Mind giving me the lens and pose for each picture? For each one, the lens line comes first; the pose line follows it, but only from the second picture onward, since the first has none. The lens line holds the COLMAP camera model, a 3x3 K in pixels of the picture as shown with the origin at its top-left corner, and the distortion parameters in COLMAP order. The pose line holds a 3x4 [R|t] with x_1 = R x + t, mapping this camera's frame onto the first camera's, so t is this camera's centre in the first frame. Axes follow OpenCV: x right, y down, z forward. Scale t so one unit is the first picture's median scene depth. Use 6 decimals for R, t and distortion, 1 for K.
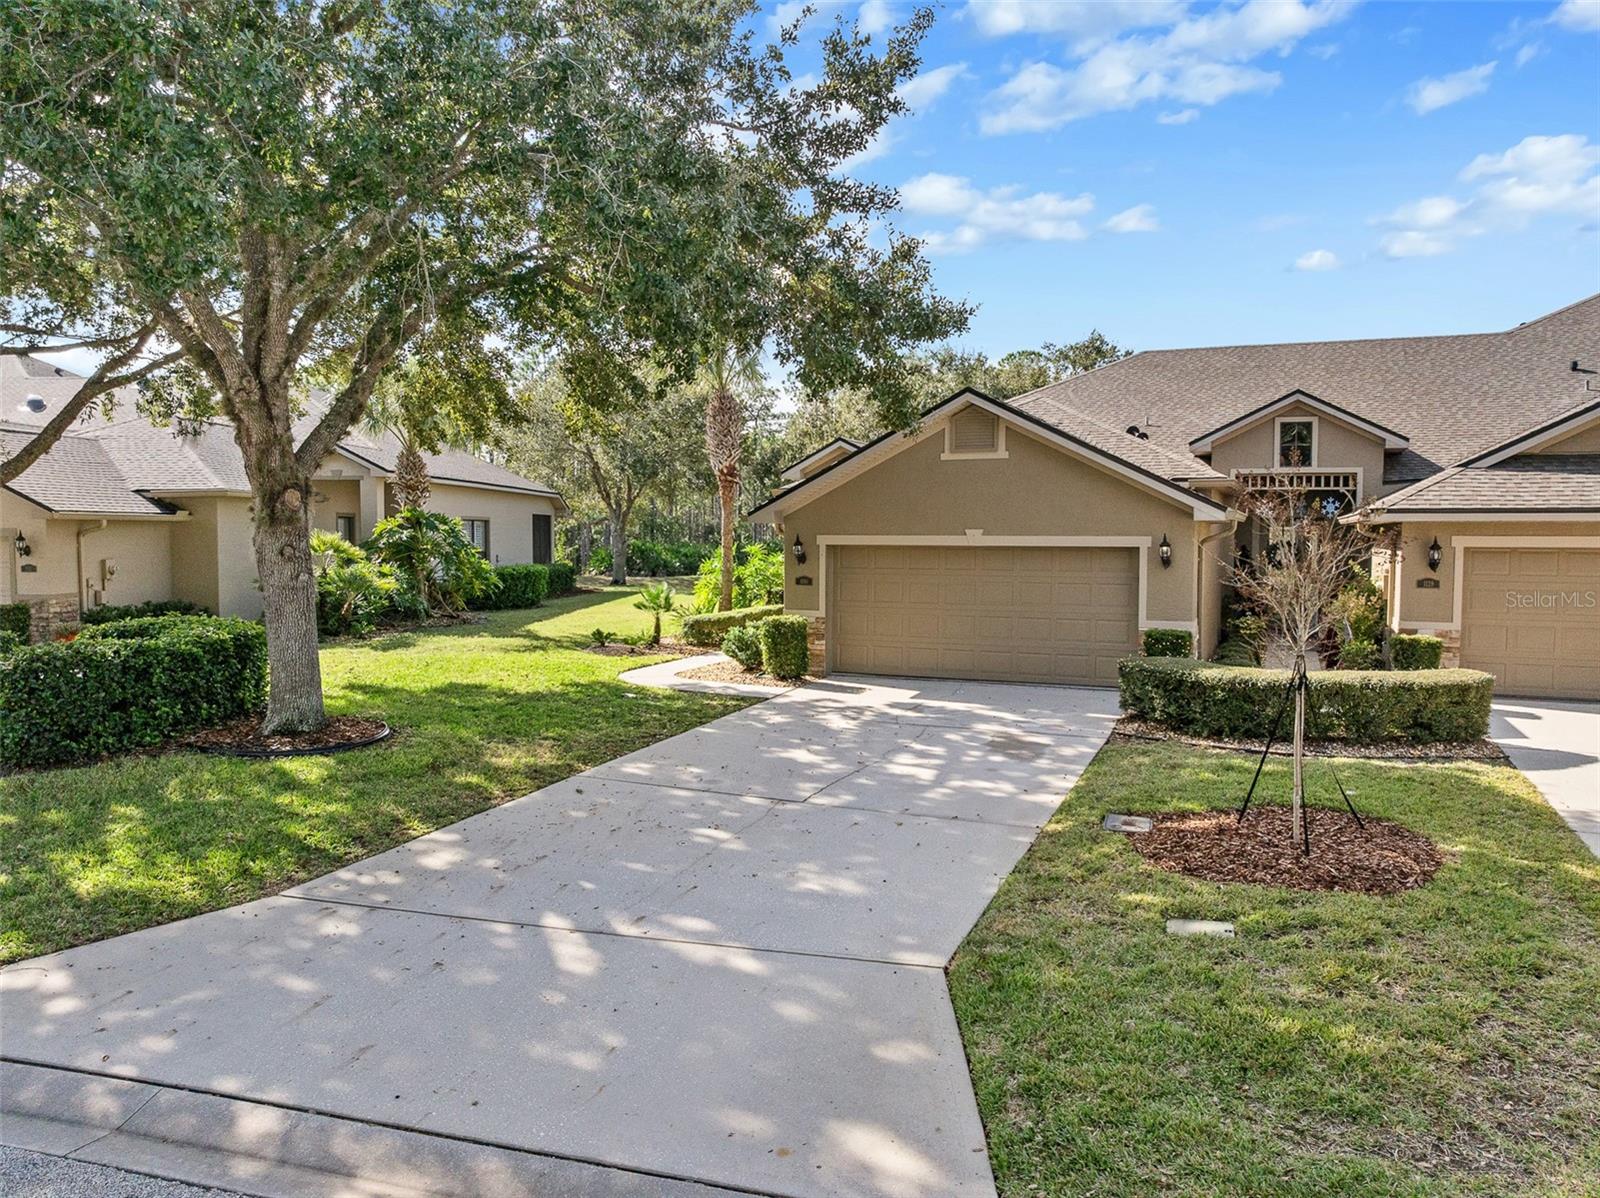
lens RADIAL K [[1122.5, 0, 798.4], [0, 1122.5, 592.1], [0, 0, 1]] dist [-0.035888, -0.003974]
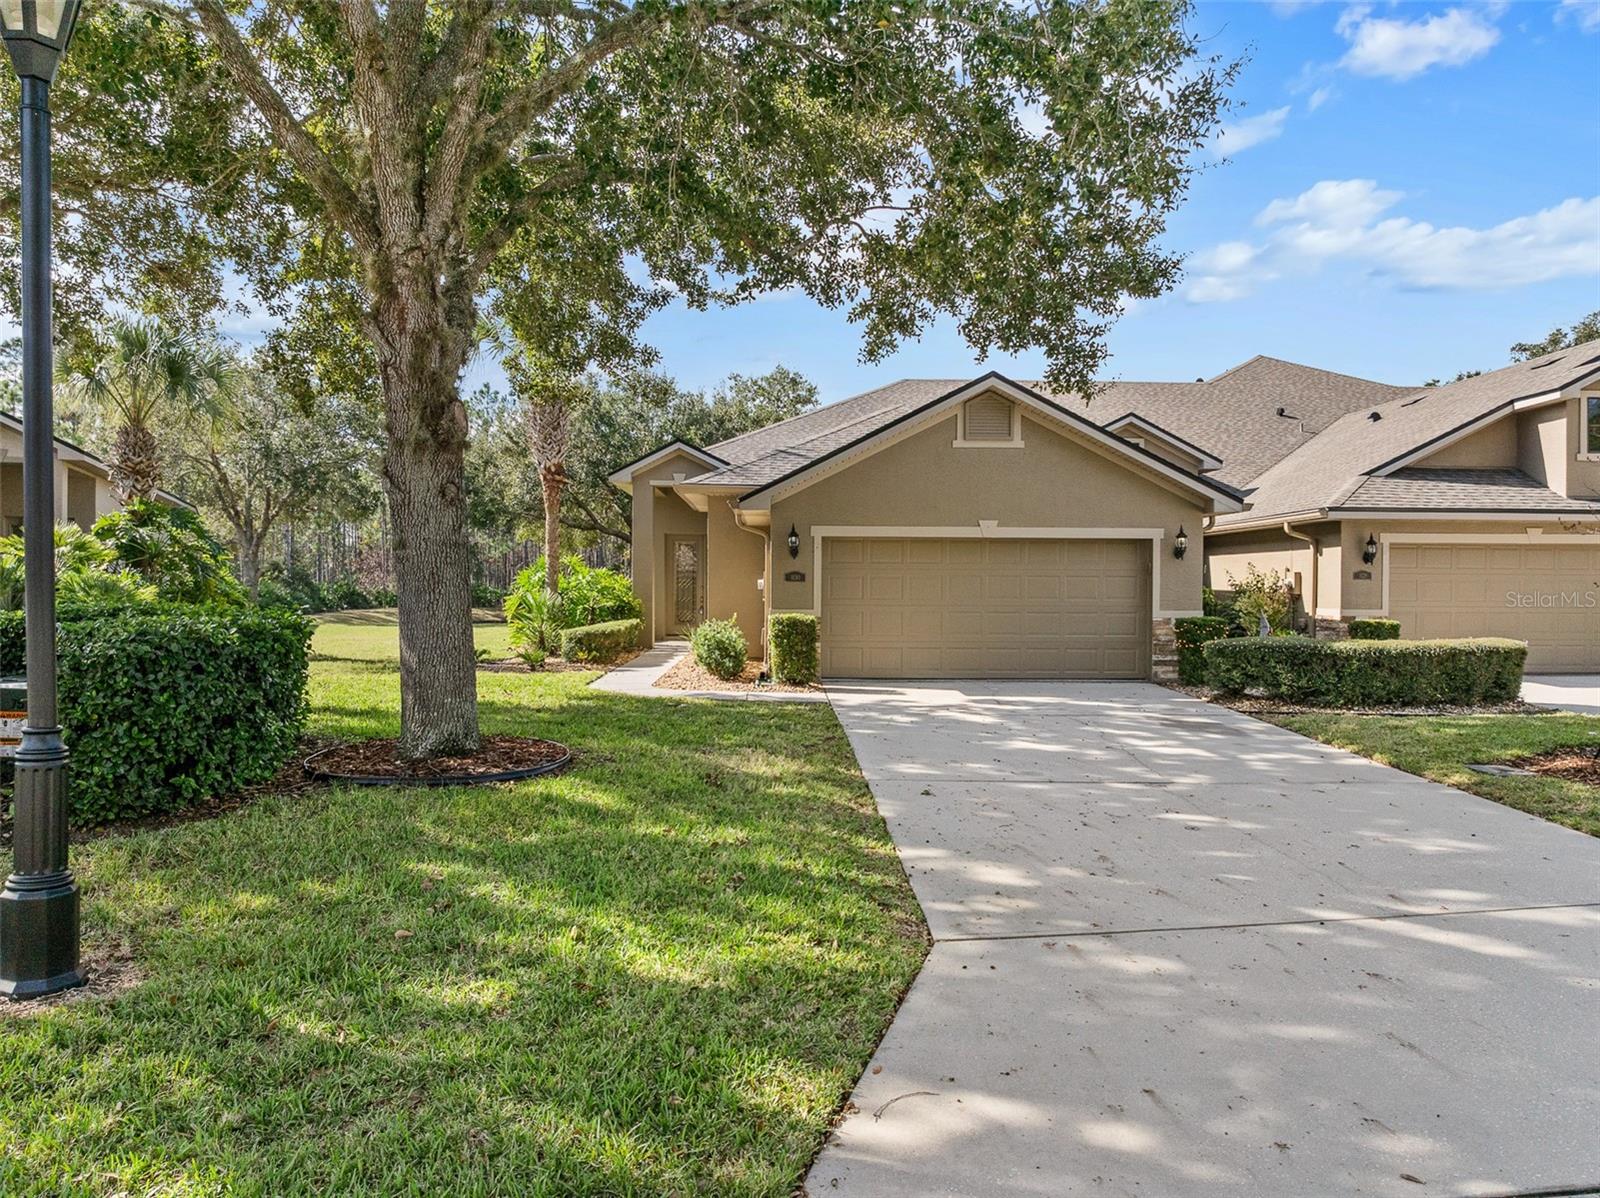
lens RADIAL K [[1122.5, 0, 800.2], [0, 1122.5, 598.4], [0, 0, 1]] dist [-0.035888, -0.003974]
pose [[0.906795, -0.001623, 0.421570, -0.520399], [0.018453, 0.999187, -0.035847, 0.055749], [-0.421169, 0.040285, 0.906087, 0.260906]]
